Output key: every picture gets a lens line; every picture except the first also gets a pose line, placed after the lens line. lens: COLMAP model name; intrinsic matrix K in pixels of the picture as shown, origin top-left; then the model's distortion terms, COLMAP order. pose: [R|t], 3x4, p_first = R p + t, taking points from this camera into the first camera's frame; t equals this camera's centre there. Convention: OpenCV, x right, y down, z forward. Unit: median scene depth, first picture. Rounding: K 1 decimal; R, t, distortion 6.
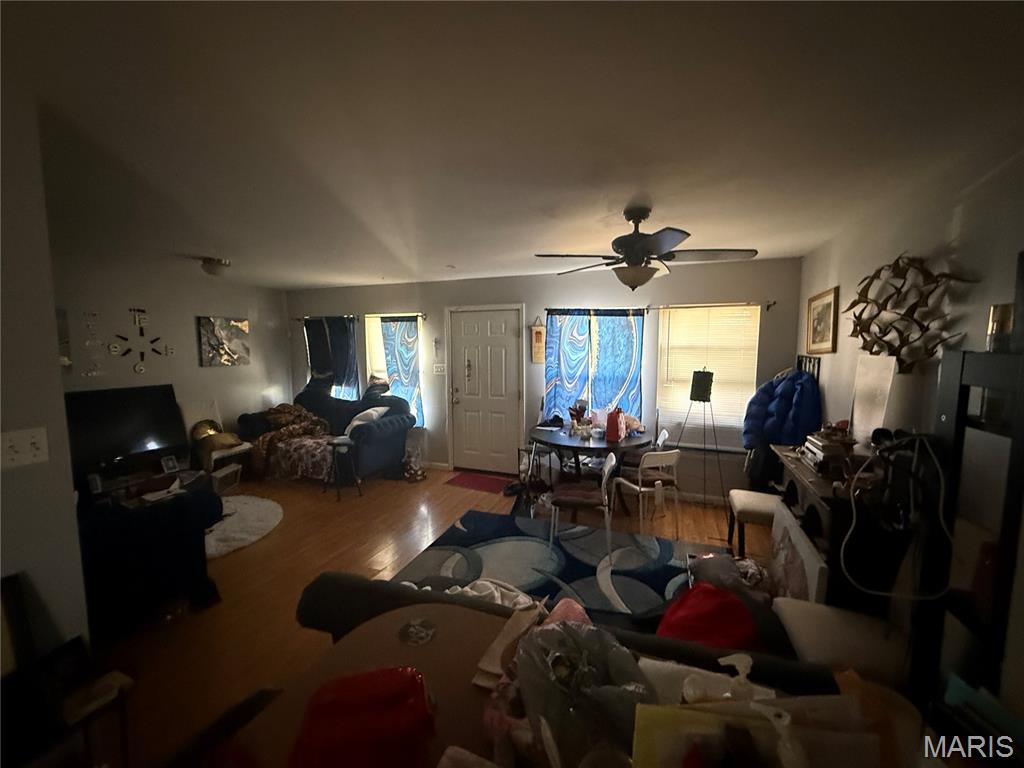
lens RADIAL K [[410.7, 0, 508.5], [0, 410.7, 383.9], [0, 0, 1]] dist [0.006692, -0.000188]
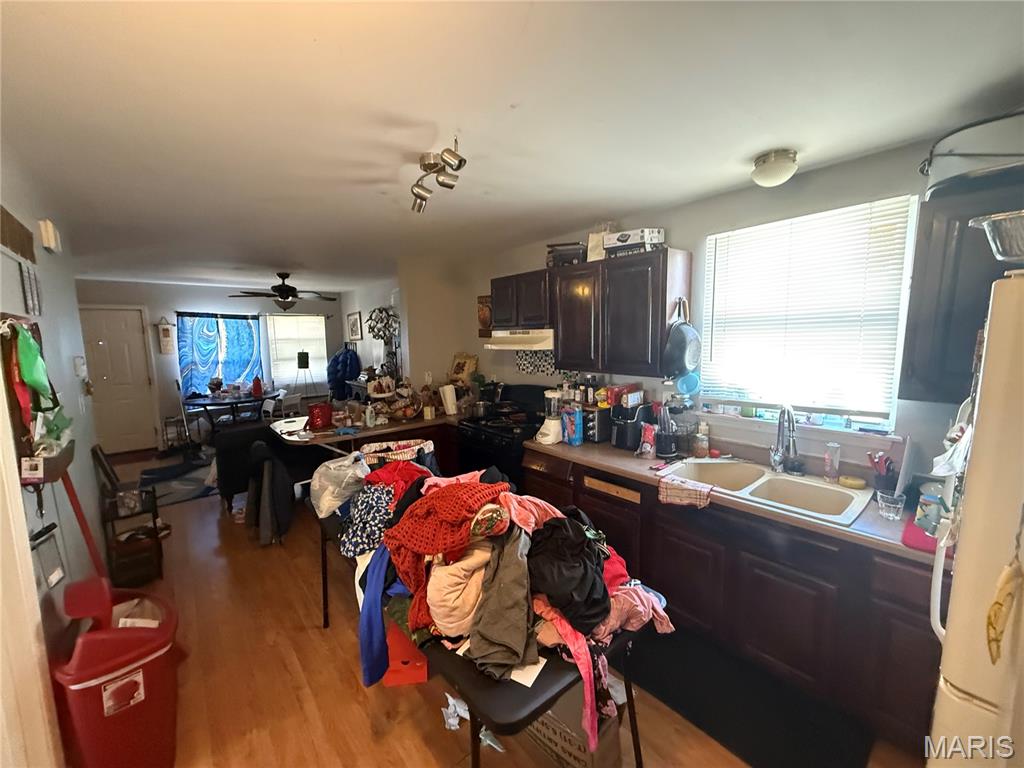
lens RADIAL K [[410.7, 0, 508.5], [0, 410.7, 383.9], [0, 0, 1]] dist [0.006692, -0.000188]
pose [[0.483487, -0.112111, 0.868143, -0.590158], [0.099534, 0.992373, 0.072721, 0.058627], [-0.869674, 0.051250, 0.490958, -0.584918]]
